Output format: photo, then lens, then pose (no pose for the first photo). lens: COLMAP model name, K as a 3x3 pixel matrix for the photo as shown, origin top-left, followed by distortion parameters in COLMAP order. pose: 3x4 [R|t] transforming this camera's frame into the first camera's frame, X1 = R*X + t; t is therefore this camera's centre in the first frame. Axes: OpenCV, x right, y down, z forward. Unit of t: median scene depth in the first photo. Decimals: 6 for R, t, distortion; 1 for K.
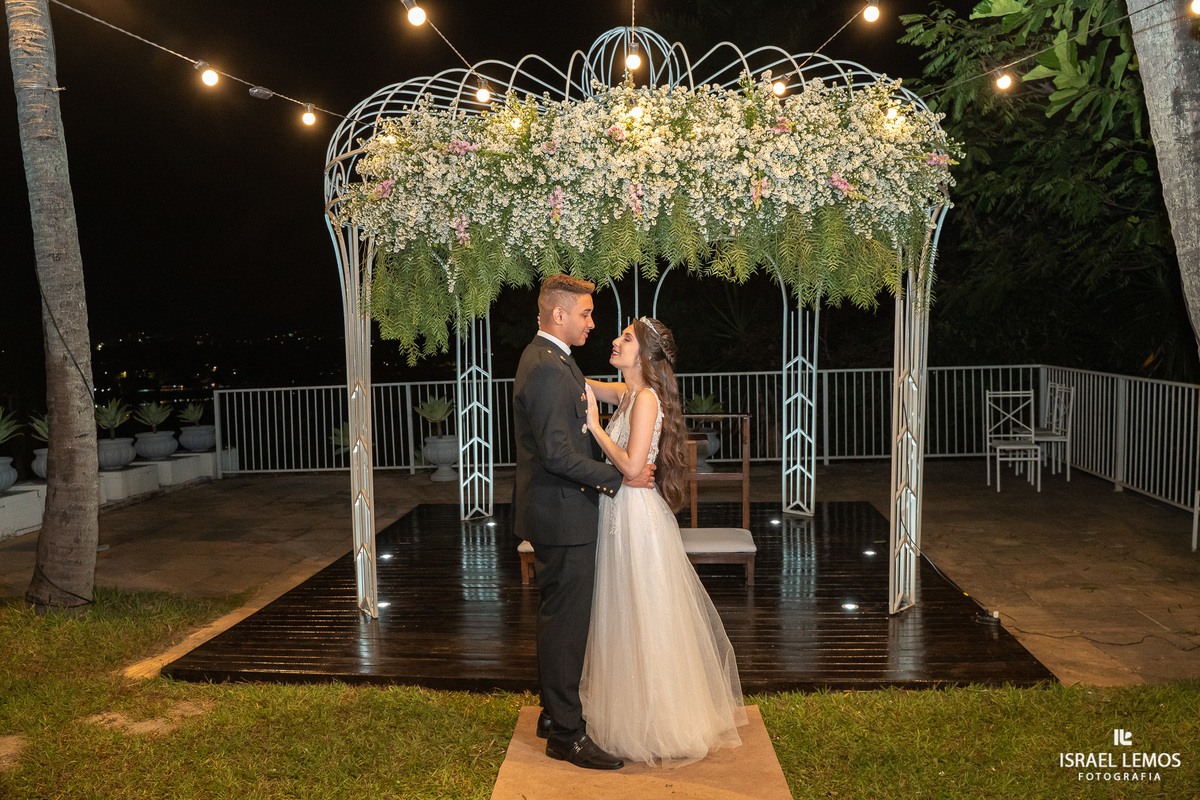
lens RADIAL K [[974.8, 0, 600.0], [0, 974.8, 400.0], [0, 0, 1]] dist [-0.120204, 0.095039]
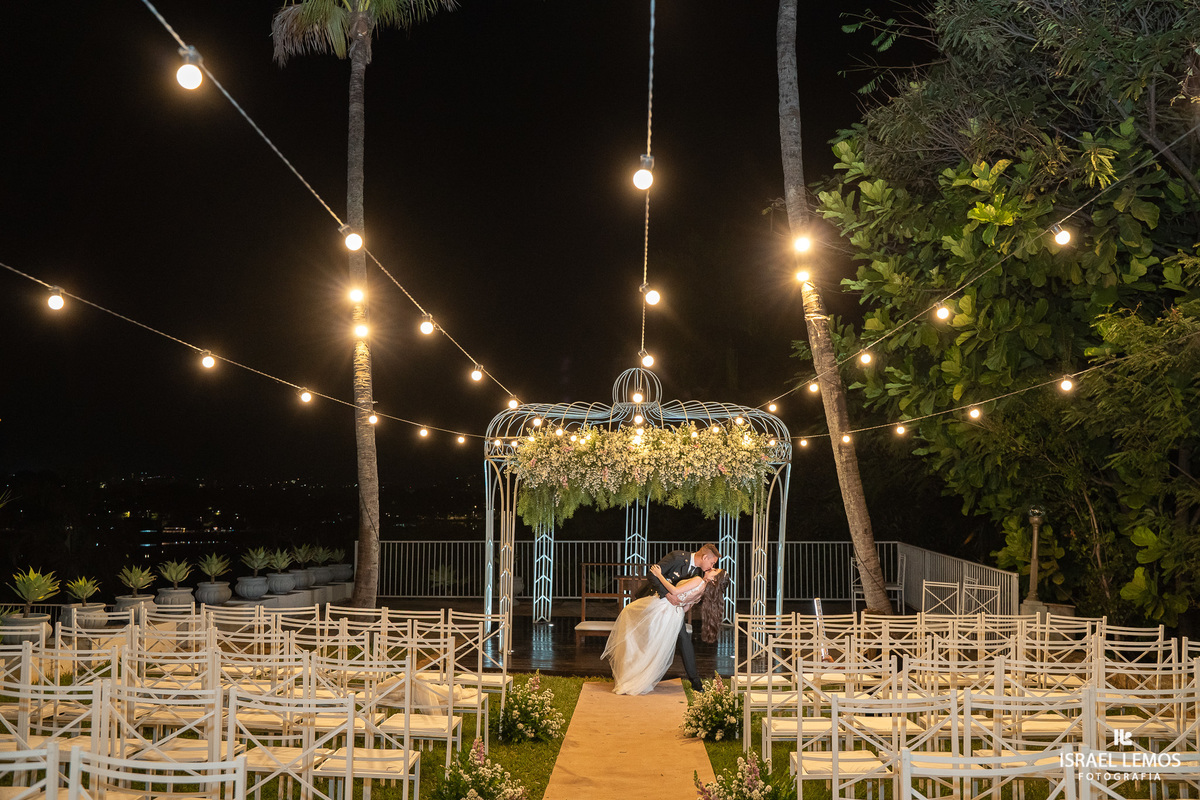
lens RADIAL K [[974.8, 0, 600.0], [0, 974.8, 400.0], [0, 0, 1]] dist [-0.120204, 0.095039]
pose [[0.999462, 0.032304, -0.005722, -0.041750], [-0.032804, 0.986303, -0.161647, 0.009822], [0.000421, 0.161747, 0.986832, -1.228303]]
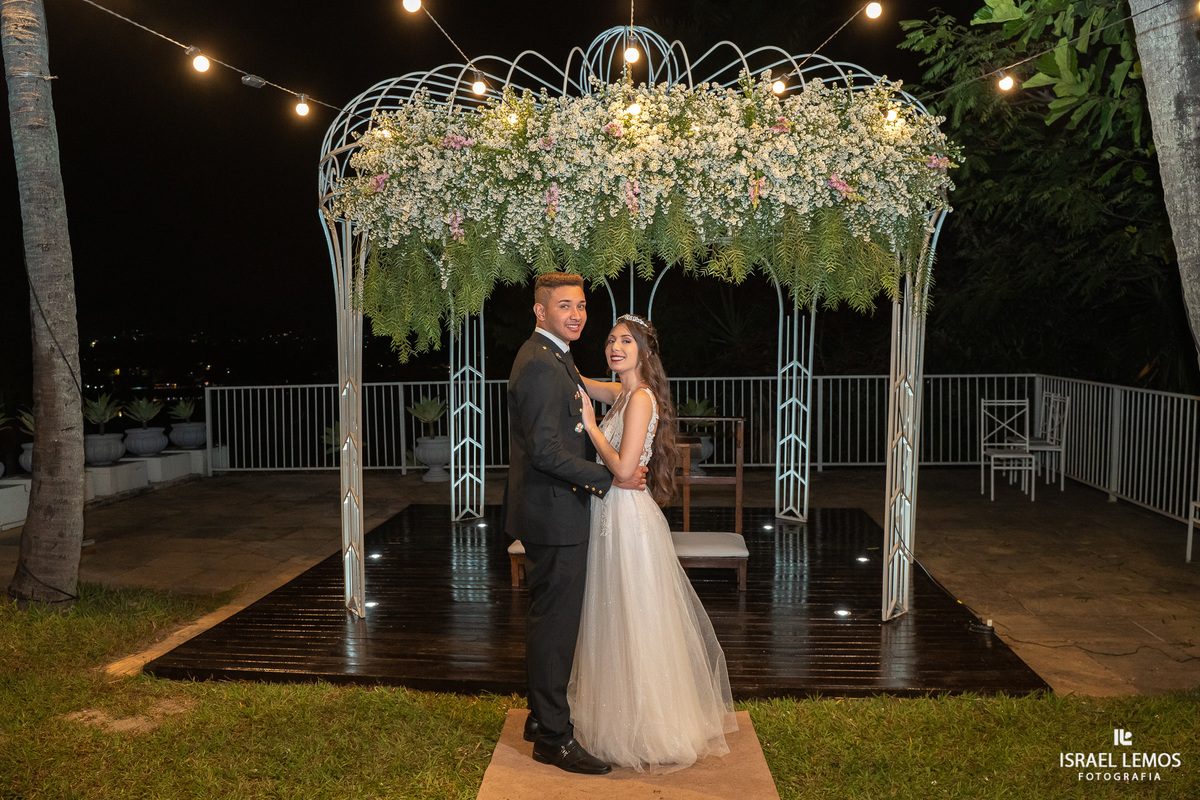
lens RADIAL K [[974.8, 0, 600.0], [0, 974.8, 400.0], [0, 0, 1]] dist [-0.120204, 0.095039]
pose [[0.999865, 0.015269, 0.006123, 0.000860], [-0.015239, 0.999872, -0.004976, 0.004357], [-0.006199, 0.004882, 0.999969, 0.010189]]
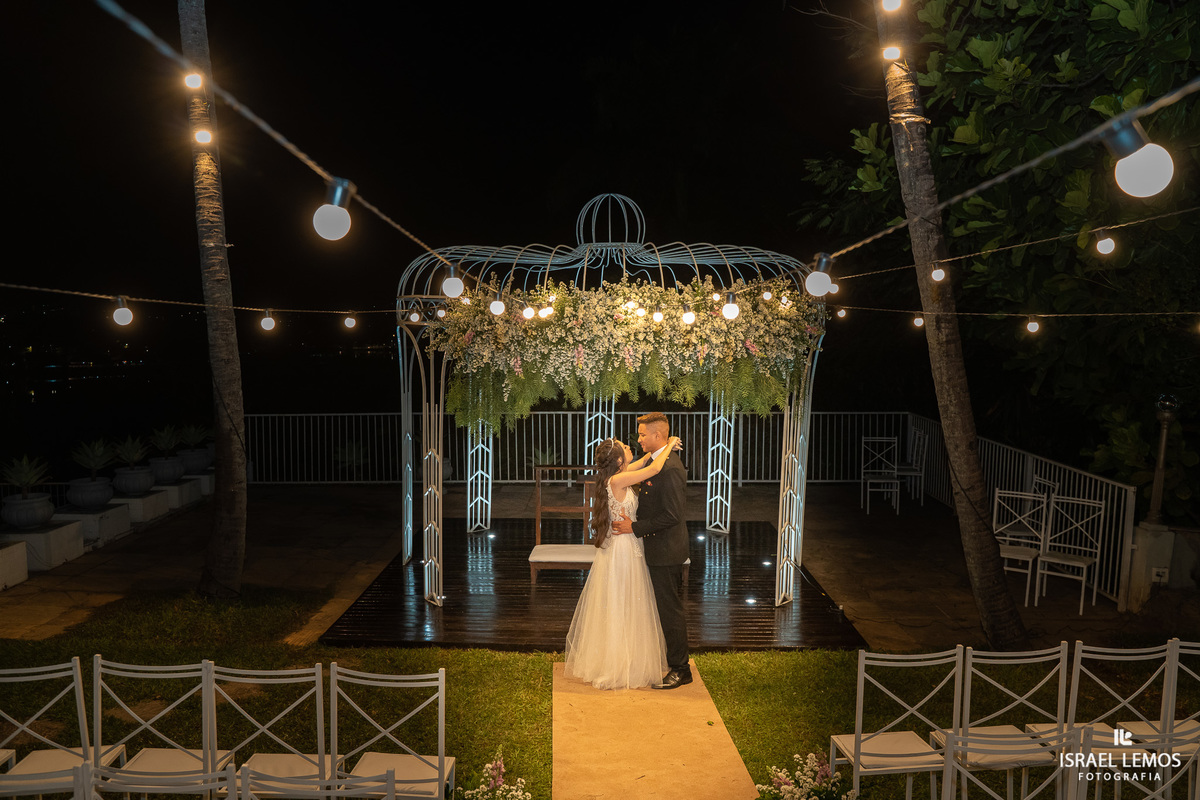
lens RADIAL K [[974.8, 0, 600.0], [0, 974.8, 400.0], [0, 0, 1]] dist [-0.120204, 0.095039]
pose [[0.996332, 0.023394, 0.082314, -0.119981], [-0.024487, 0.999625, 0.012292, -0.124584], [-0.081996, -0.014262, 0.996531, -0.537062]]
